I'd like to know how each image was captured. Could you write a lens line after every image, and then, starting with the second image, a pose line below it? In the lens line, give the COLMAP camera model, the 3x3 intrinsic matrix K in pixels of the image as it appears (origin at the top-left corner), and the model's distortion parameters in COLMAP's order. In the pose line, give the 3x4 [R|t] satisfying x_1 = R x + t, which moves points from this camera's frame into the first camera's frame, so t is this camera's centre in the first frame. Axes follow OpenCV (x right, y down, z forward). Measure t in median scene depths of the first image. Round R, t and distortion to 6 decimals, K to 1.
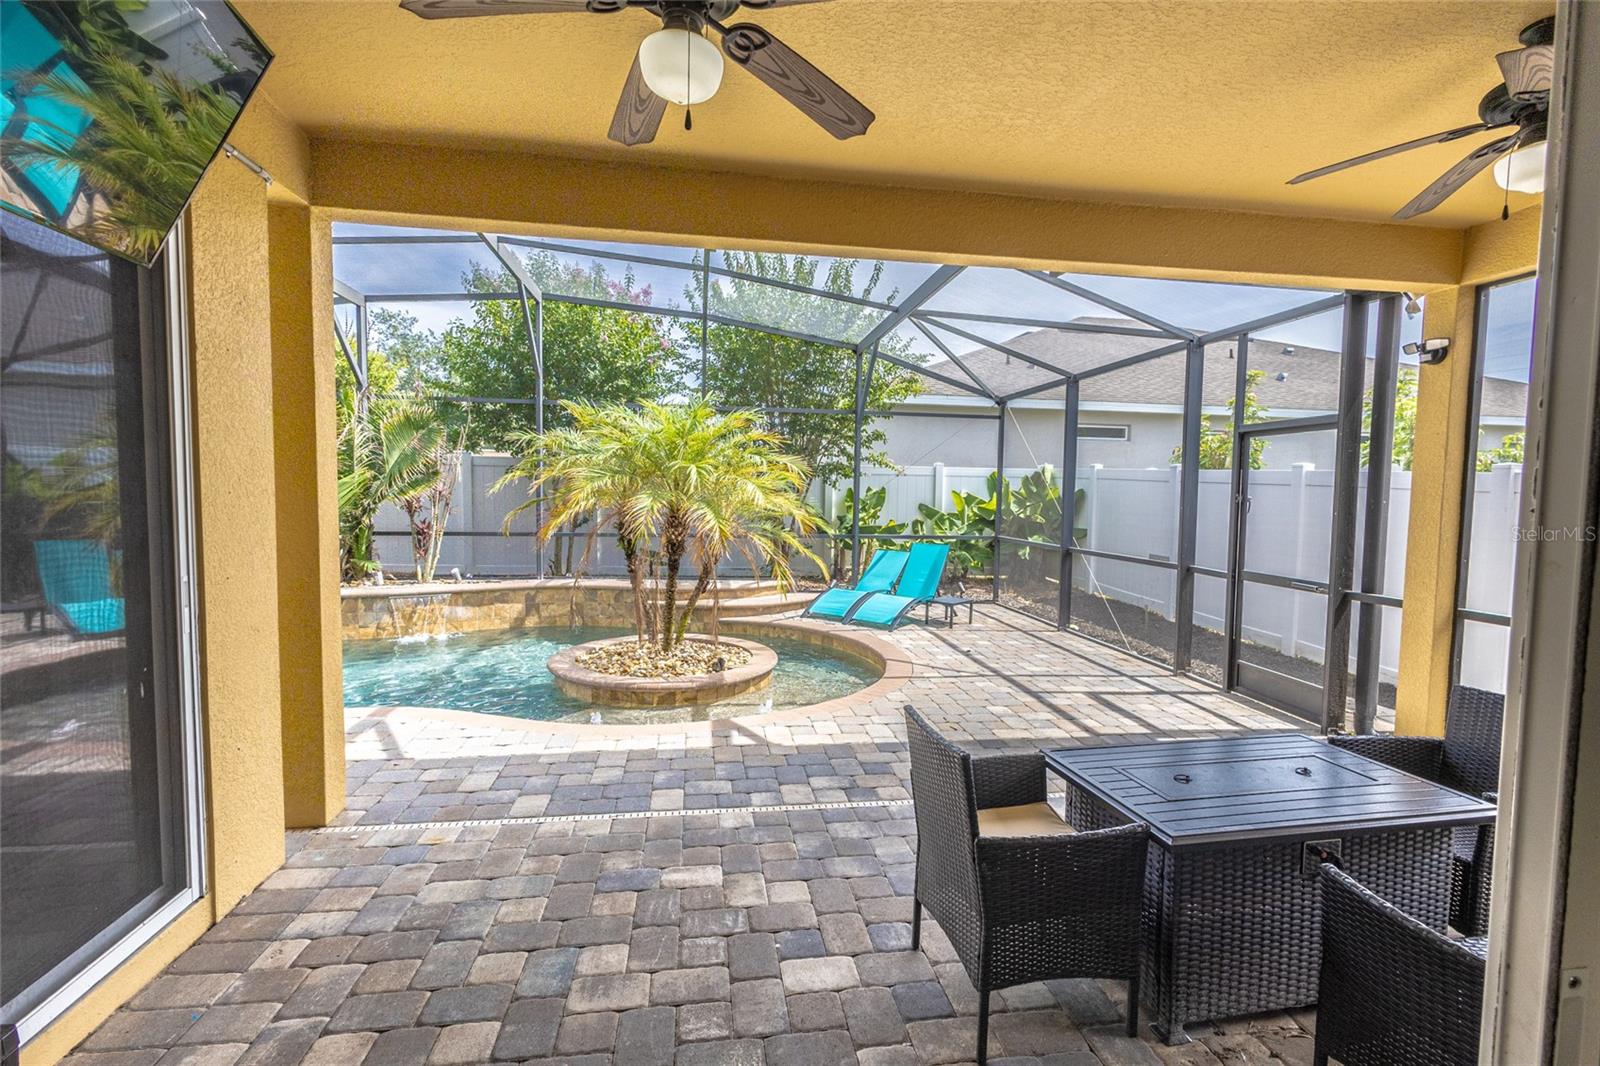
lens RADIAL K [[733.1, 0, 803.7], [0, 733.1, 541.8], [0, 0, 1]] dist [0.005350, -0.001314]
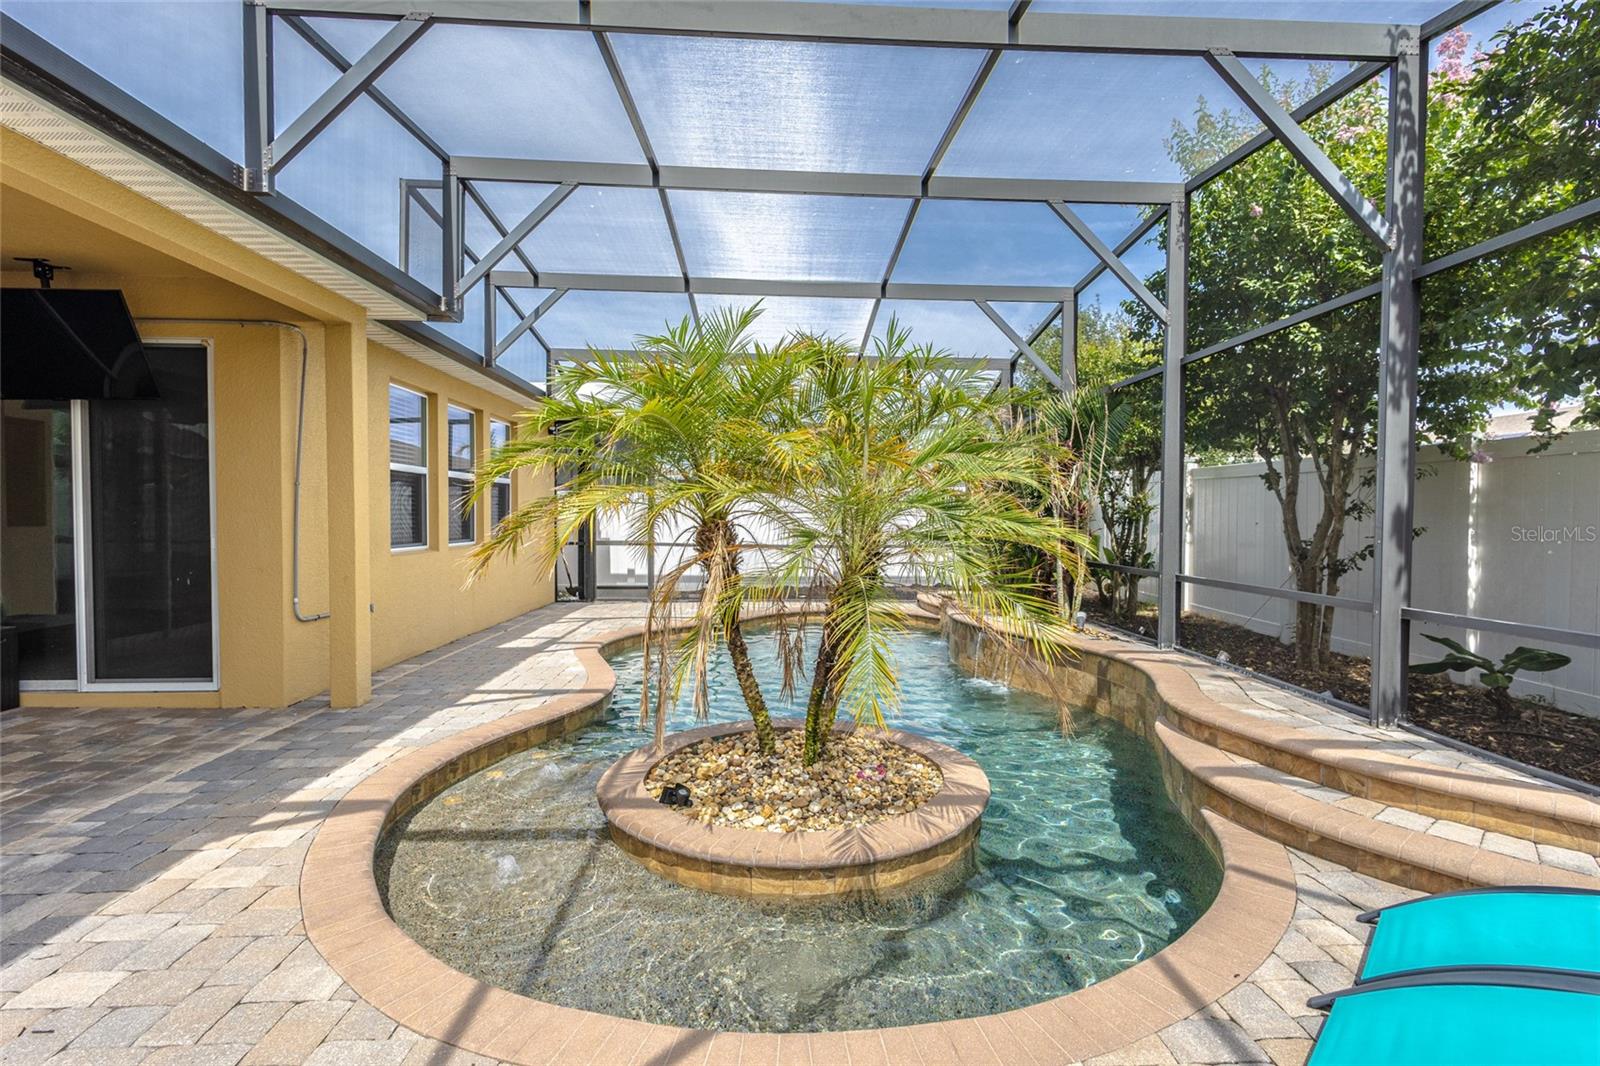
lens RADIAL K [[733.1, 0, 808.0], [0, 733.1, 542.7], [0, 0, 1]] dist [0.005350, -0.001314]
pose [[-0.101823, 0.023166, -0.994533, 0.451099], [-0.078091, 0.996458, 0.031206, -0.055342], [0.991733, 0.080842, -0.099653, 1.195743]]
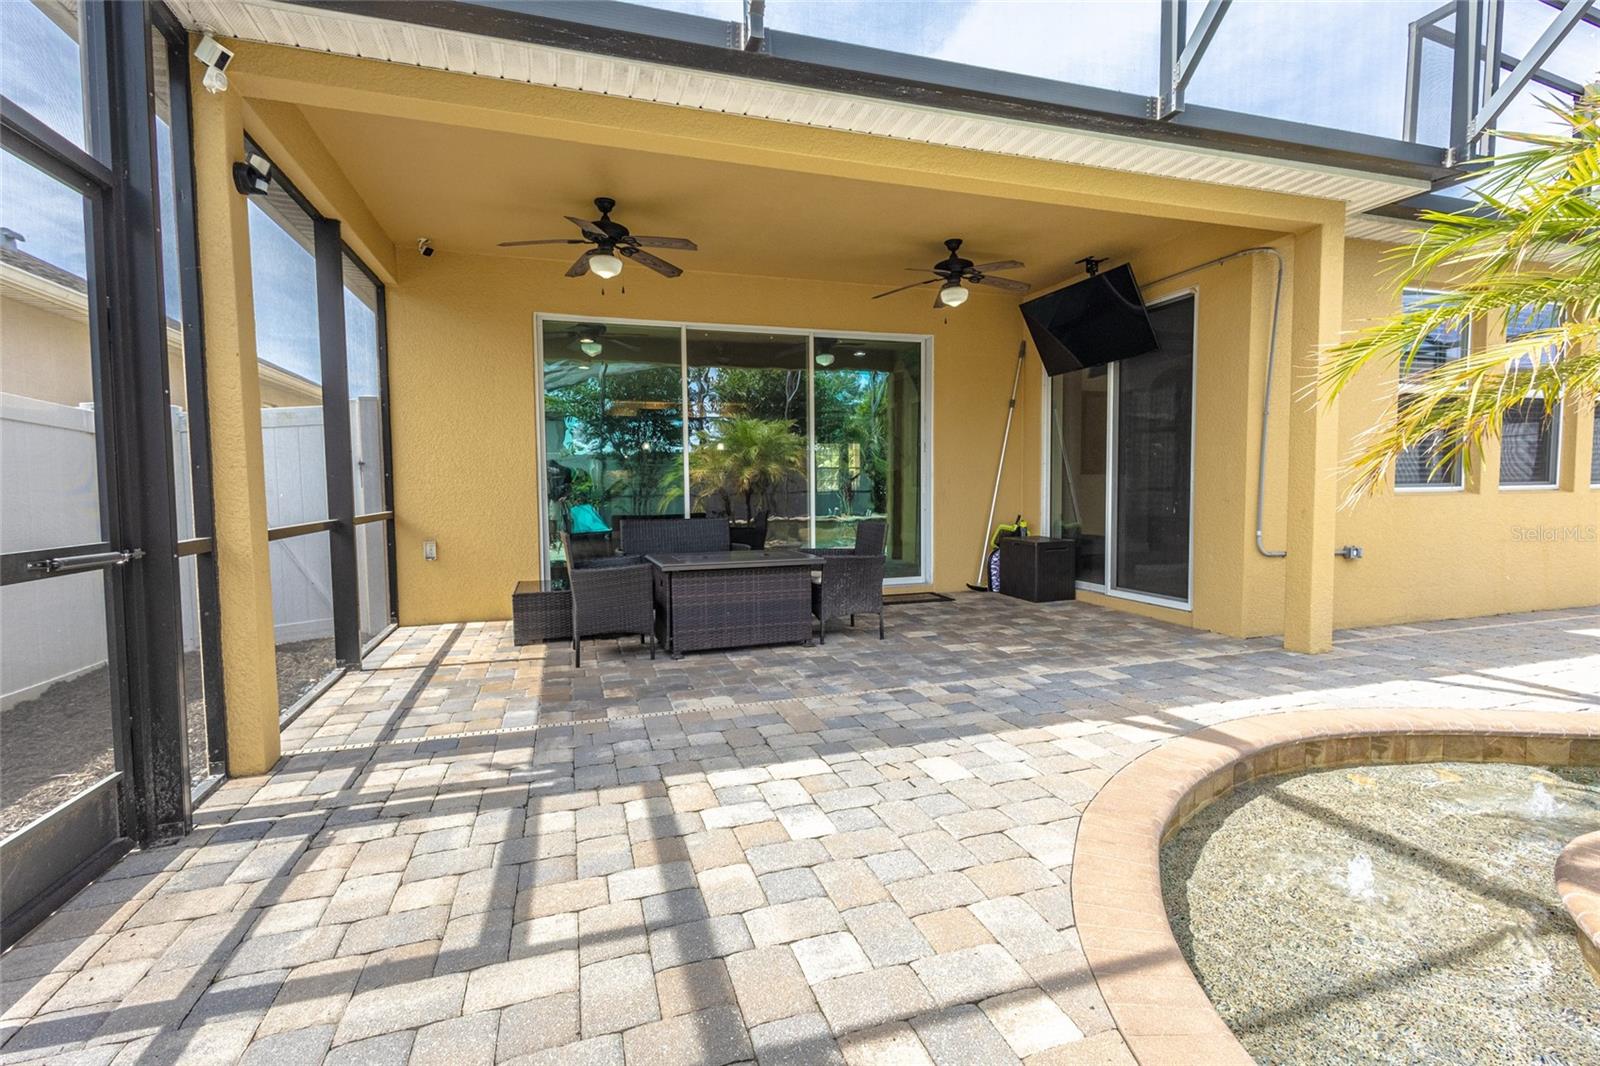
lens RADIAL K [[733.1, 0, 797.8], [0, 733.1, 522.7], [0, 0, 1]] dist [0.005350, -0.001314]
pose [[-0.987977, 0.002029, -0.154585, 0.302745], [-0.016455, 0.992853, 0.118202, -0.015527], [0.153720, 0.119325, -0.980883, 1.263832]]
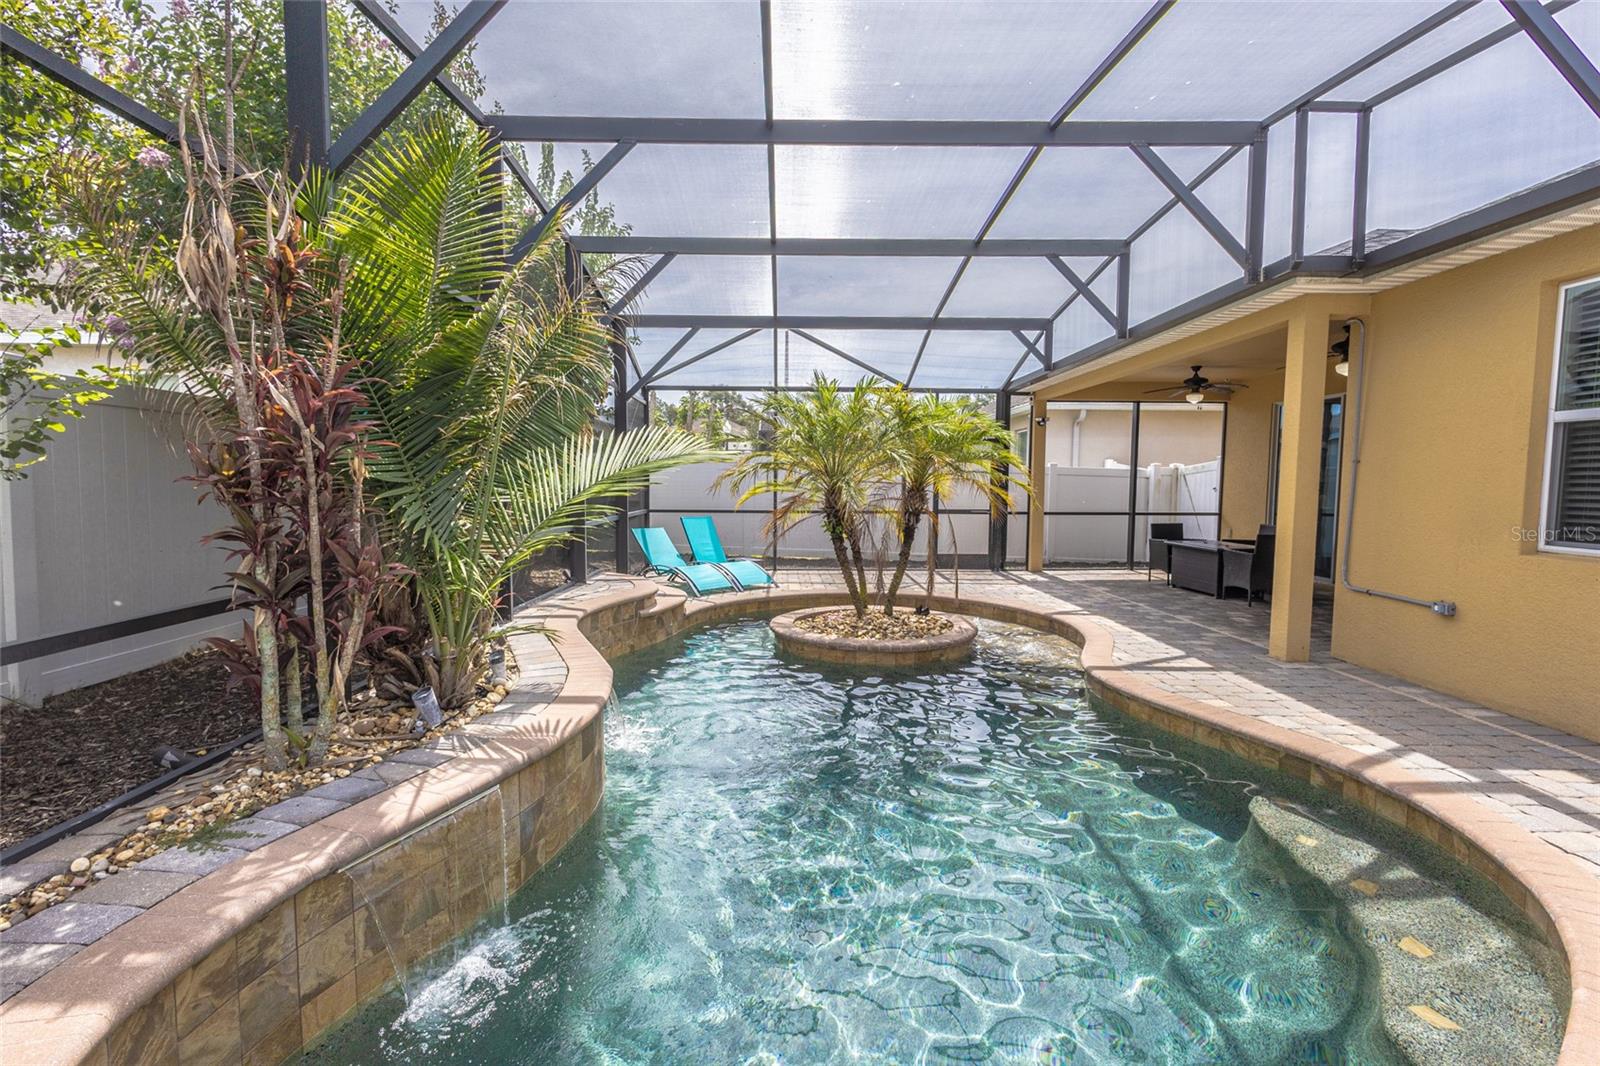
lens RADIAL K [[733.1, 0, 800.5], [0, 733.1, 531.7], [0, 0, 1]] dist [0.005350, -0.001314]
pose [[0.128080, -0.083960, 0.988204, -1.420914], [0.064909, 0.994983, 0.076123, -0.076390], [-0.989637, 0.054394, 0.132887, 1.091641]]
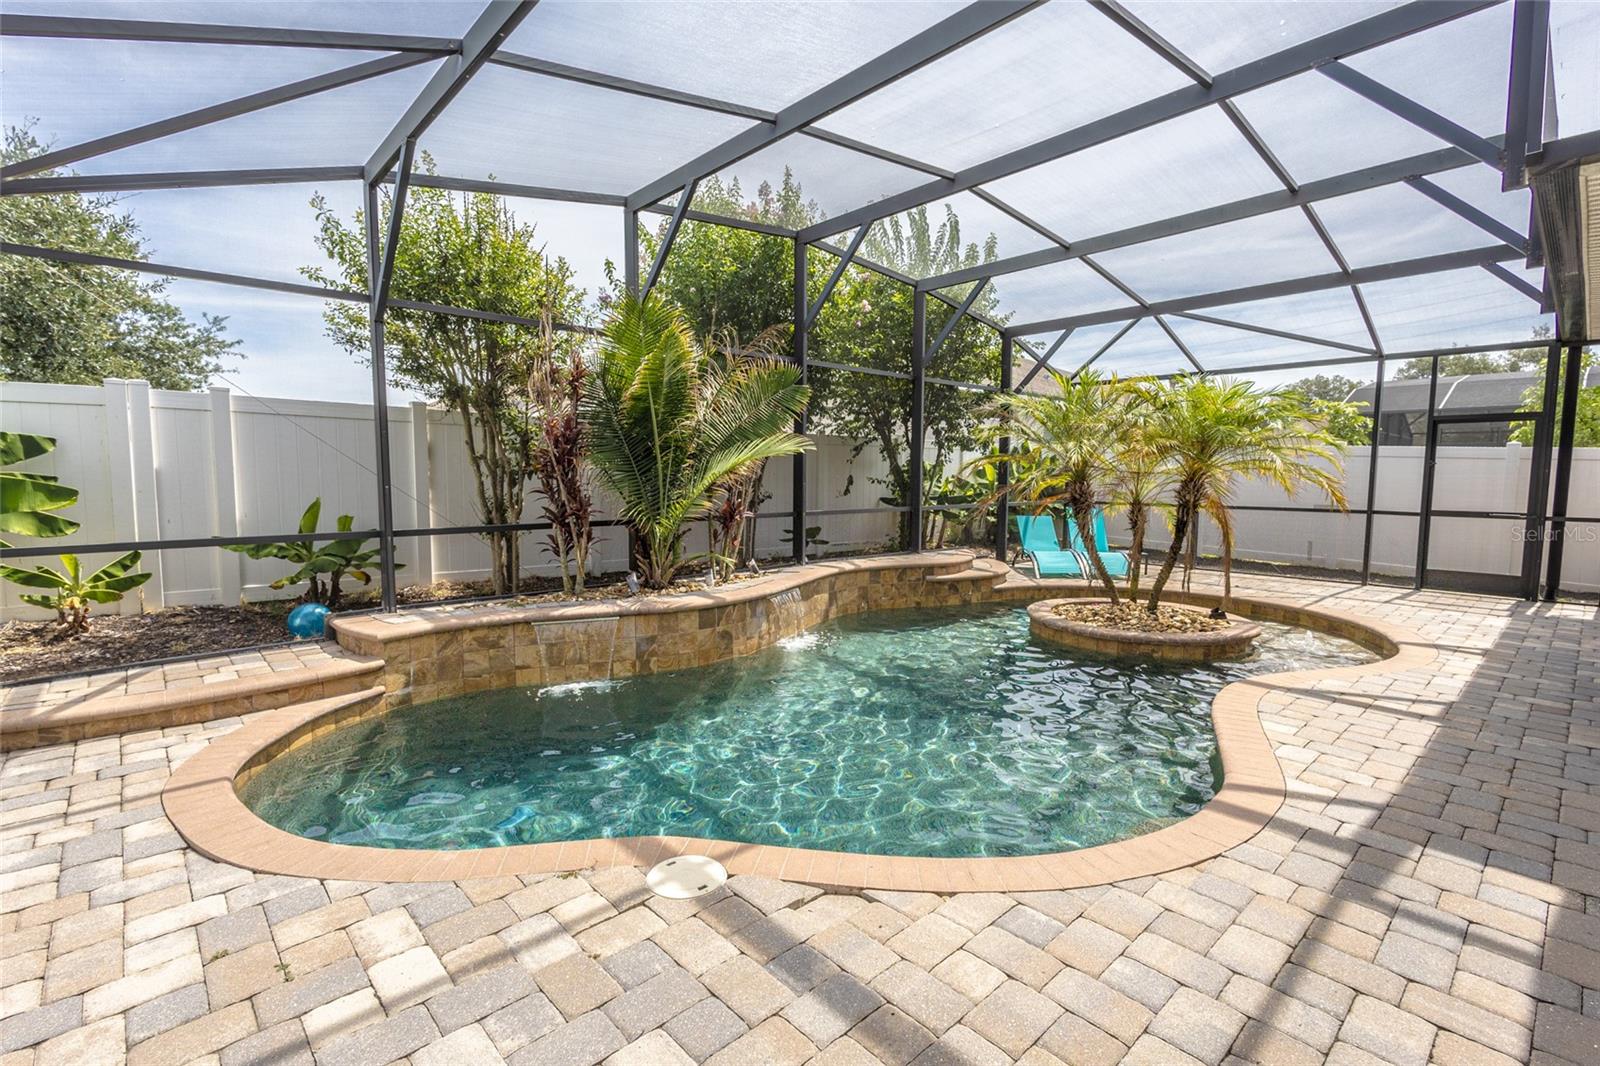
lens RADIAL K [[733.1, 0, 810.2], [0, 733.1, 555.8], [0, 0, 1]] dist [0.005350, -0.001314]
pose [[0.826615, -0.075764, 0.557645, -1.323321], [0.047501, 0.996753, 0.065010, -0.026142], [-0.560760, -0.027250, 0.827530, 0.435725]]
